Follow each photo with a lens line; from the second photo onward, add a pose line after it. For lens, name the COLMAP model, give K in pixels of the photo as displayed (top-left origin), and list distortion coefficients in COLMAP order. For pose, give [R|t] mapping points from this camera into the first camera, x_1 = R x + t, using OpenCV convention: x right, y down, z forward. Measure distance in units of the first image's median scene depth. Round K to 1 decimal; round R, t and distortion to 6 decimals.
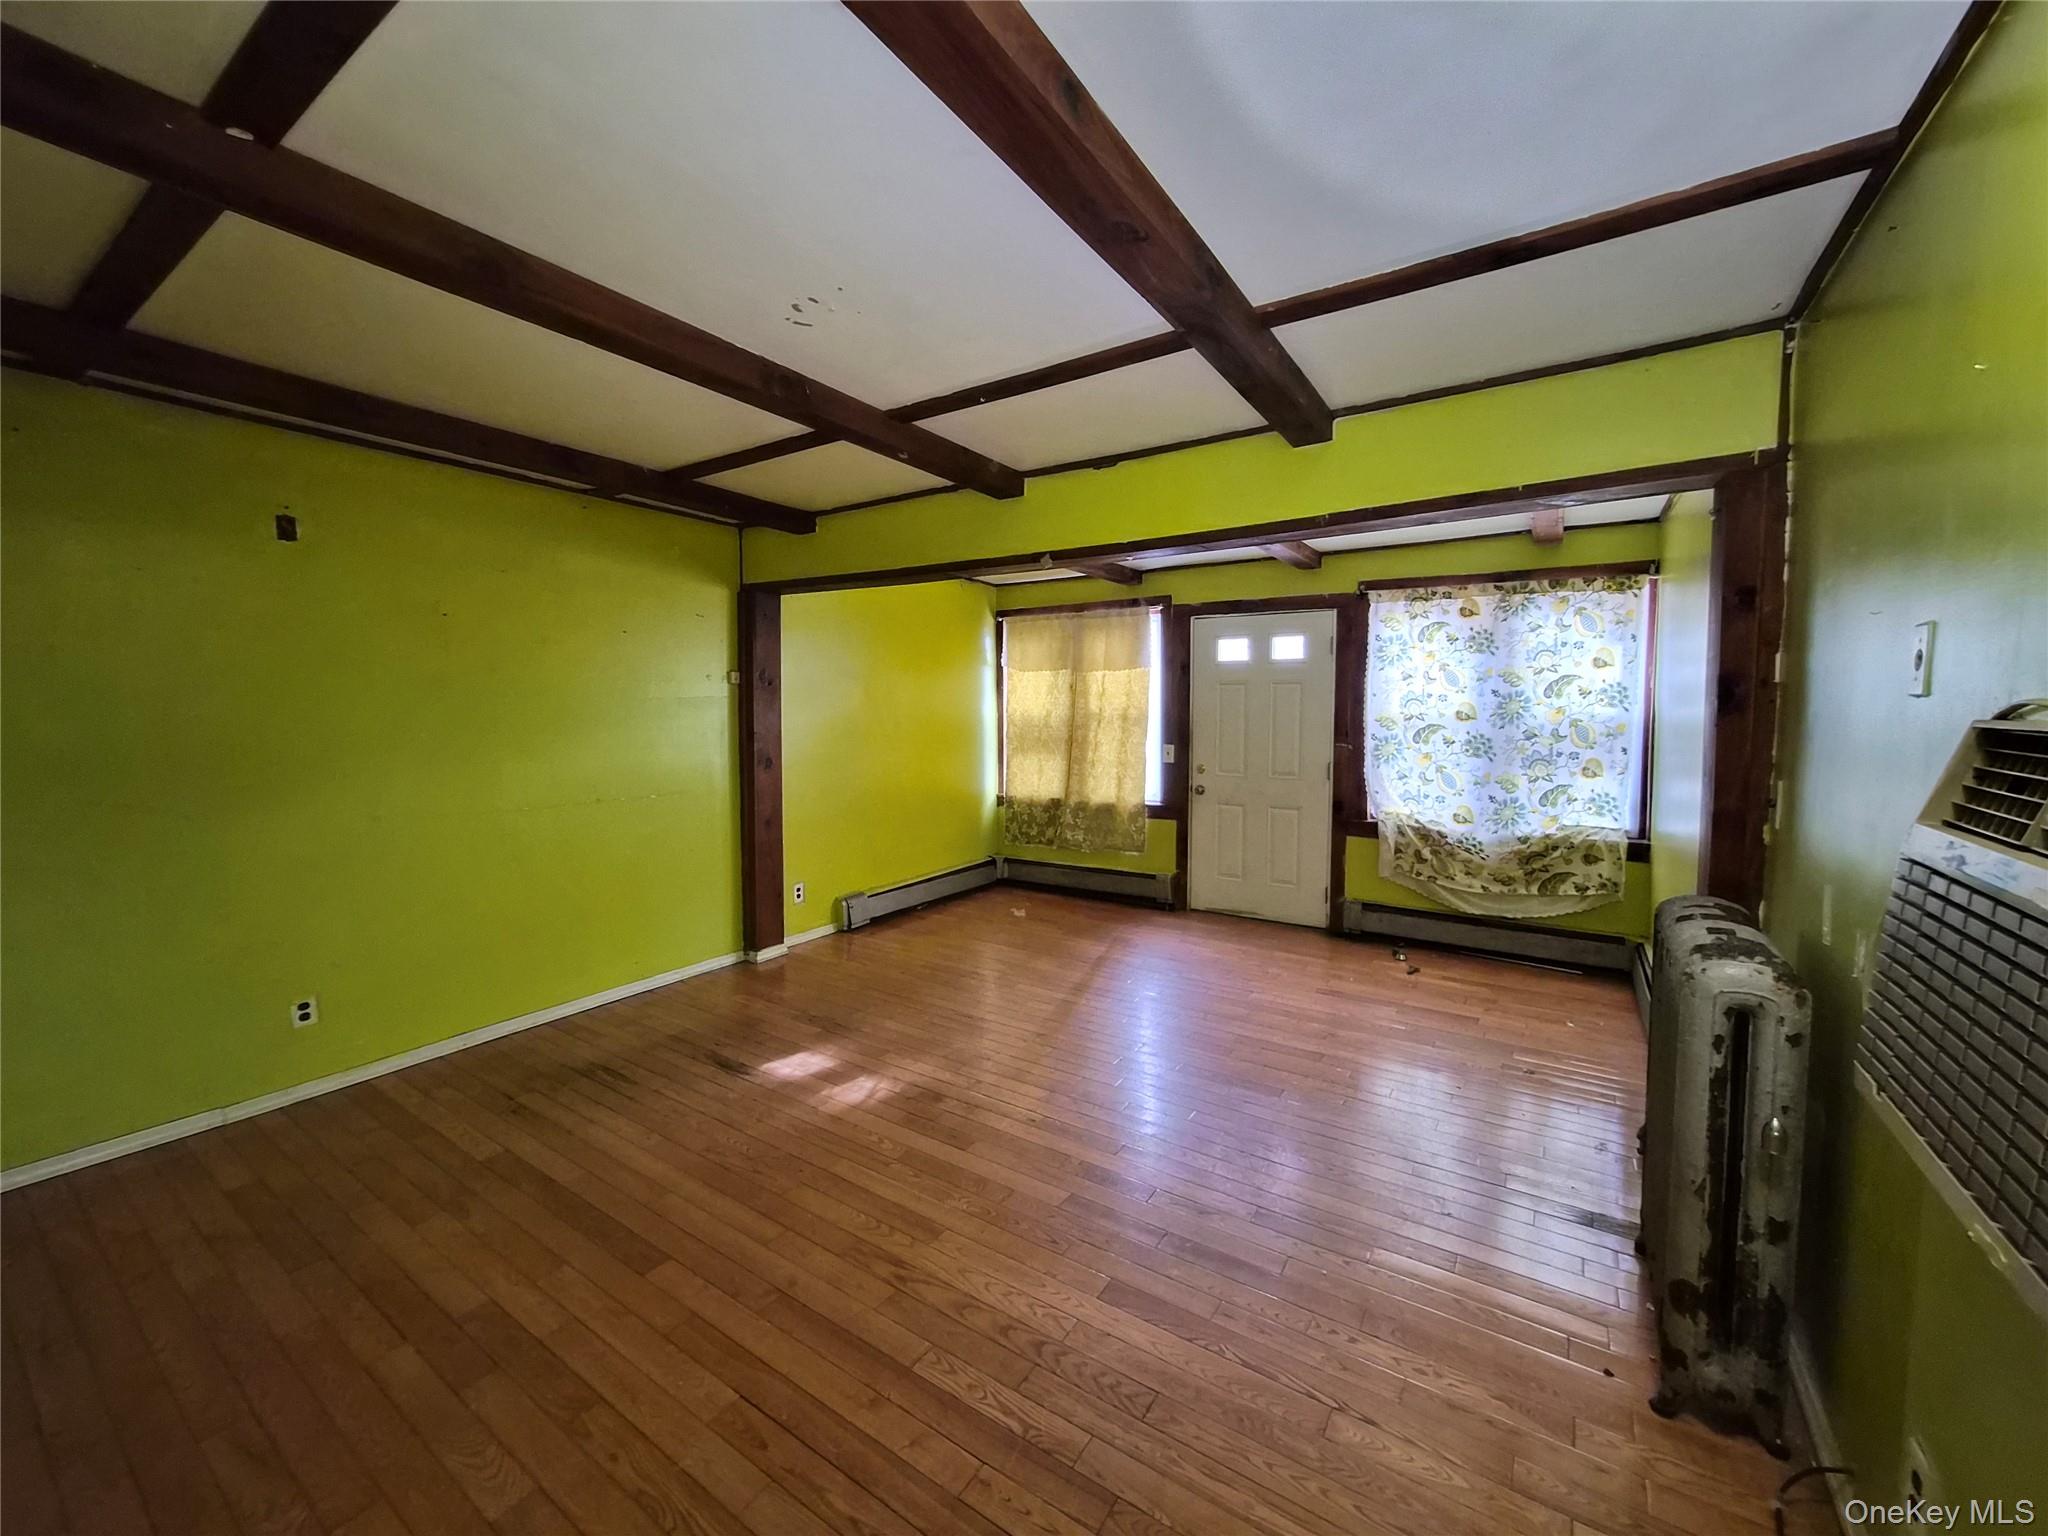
lens RADIAL K [[811.2, 0, 1011.3], [0, 811.2, 755.6], [0, 0, 1]] dist [-0.000762, -0.000023]
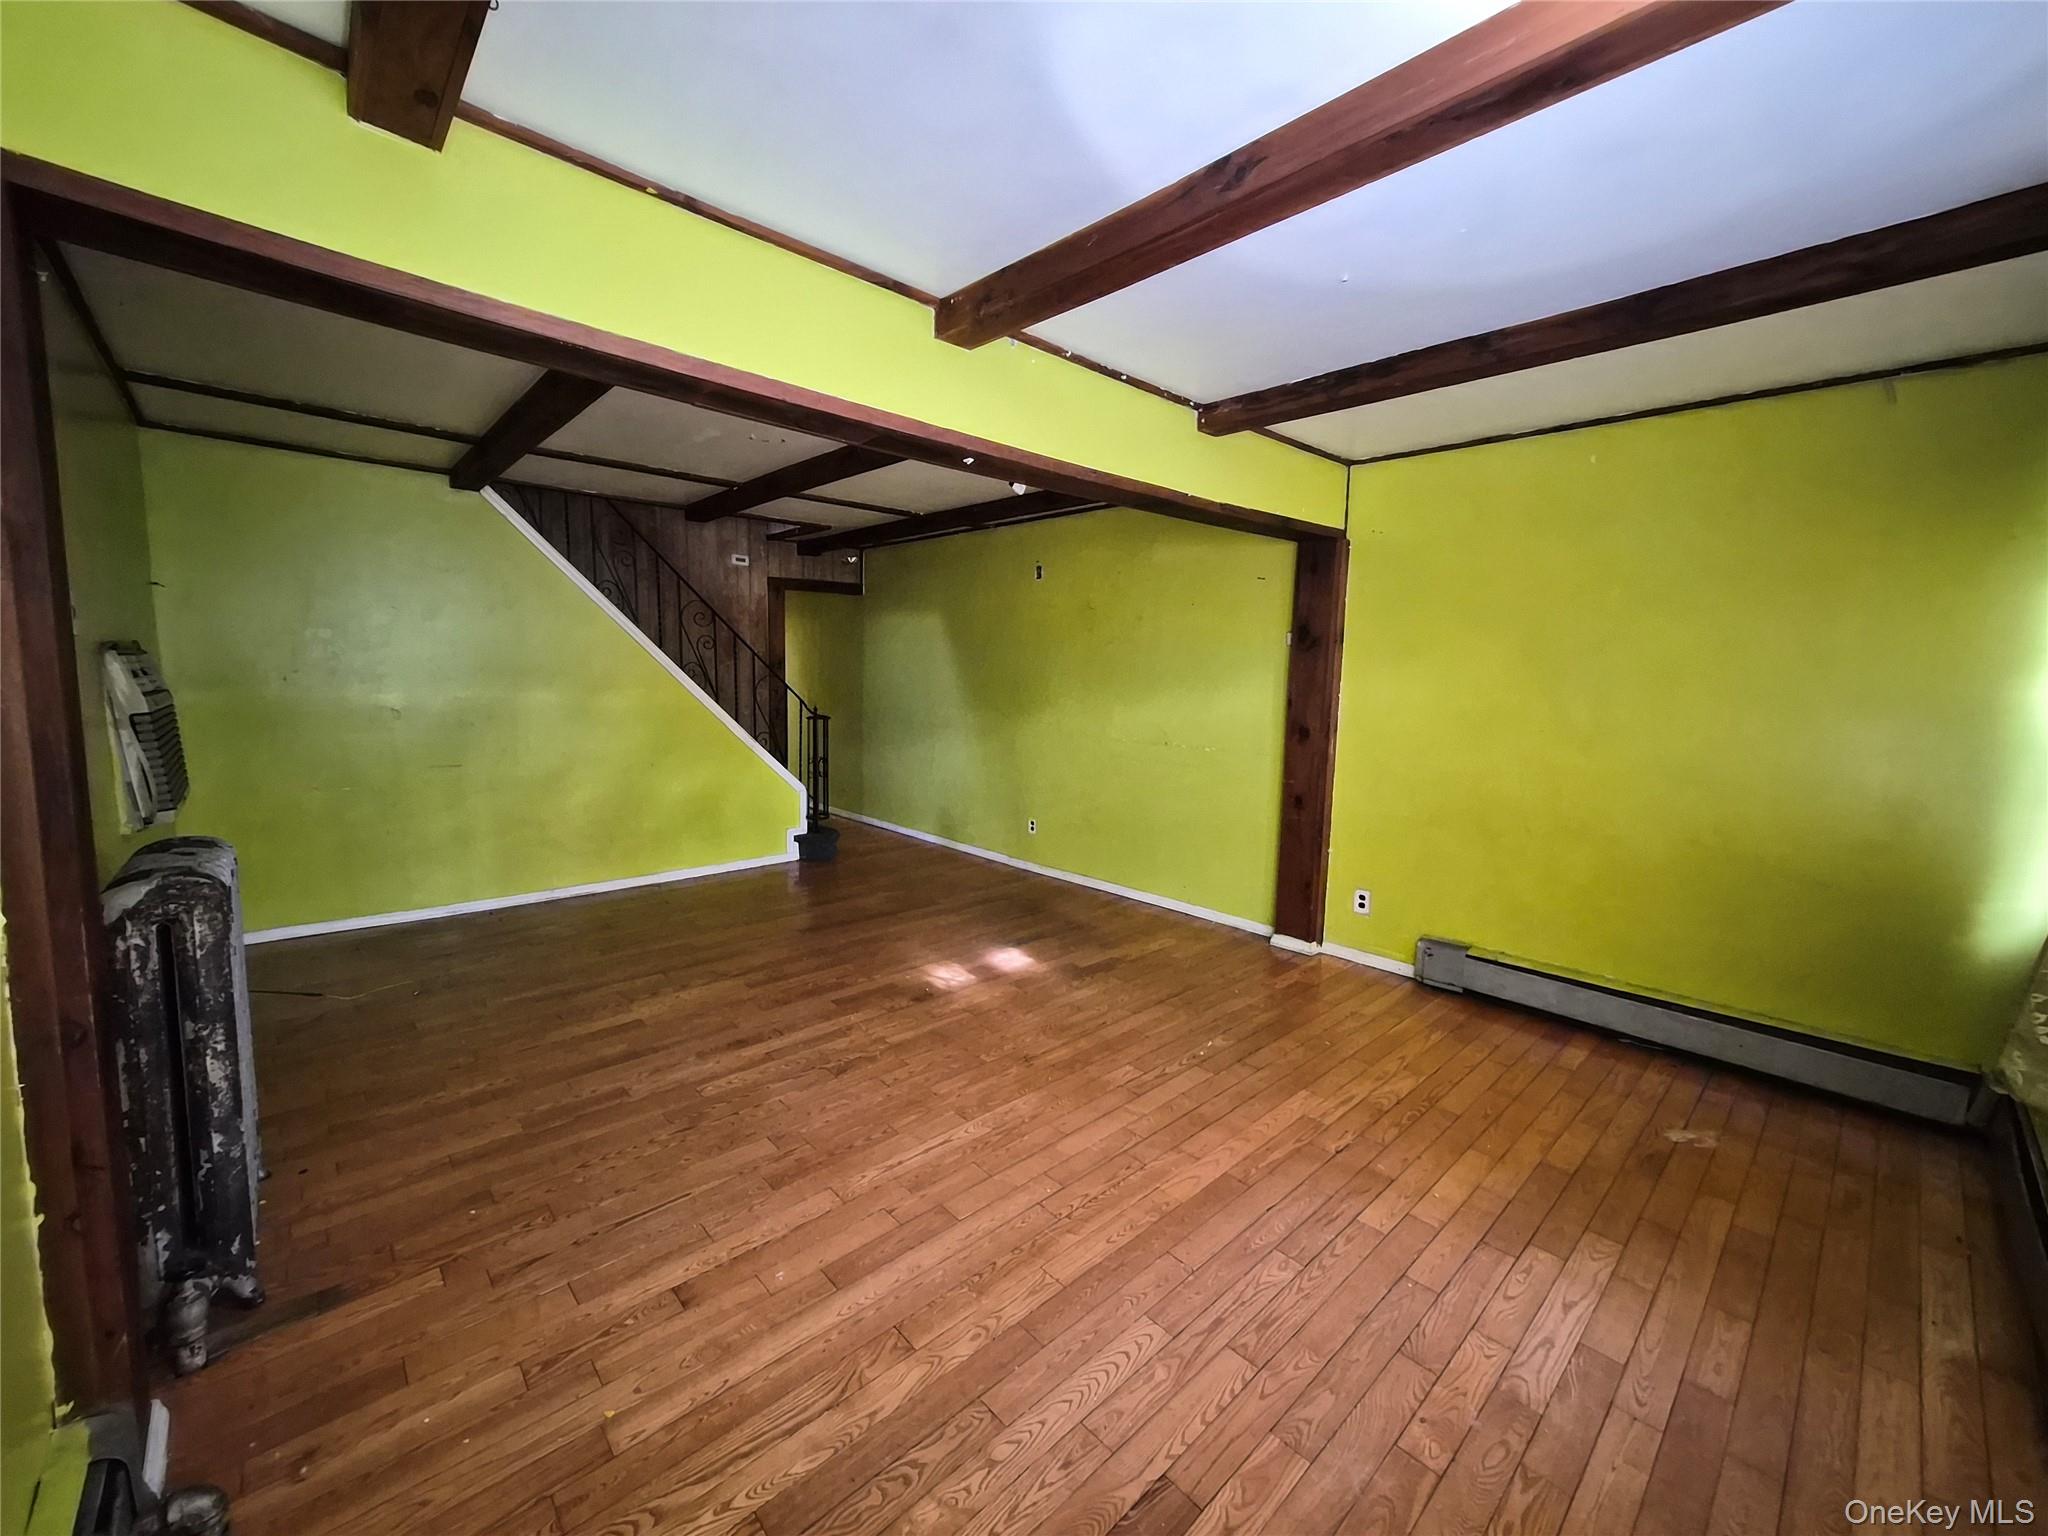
lens RADIAL K [[811.2, 0, 1012.1], [0, 811.2, 766.5], [0, 0, 1]] dist [-0.000762, -0.000023]
pose [[-0.235339, 0.119912, -0.964488, 0.809795], [-0.072045, 0.987477, 0.140349, -0.074130], [0.969240, 0.102516, -0.223753, 1.129799]]
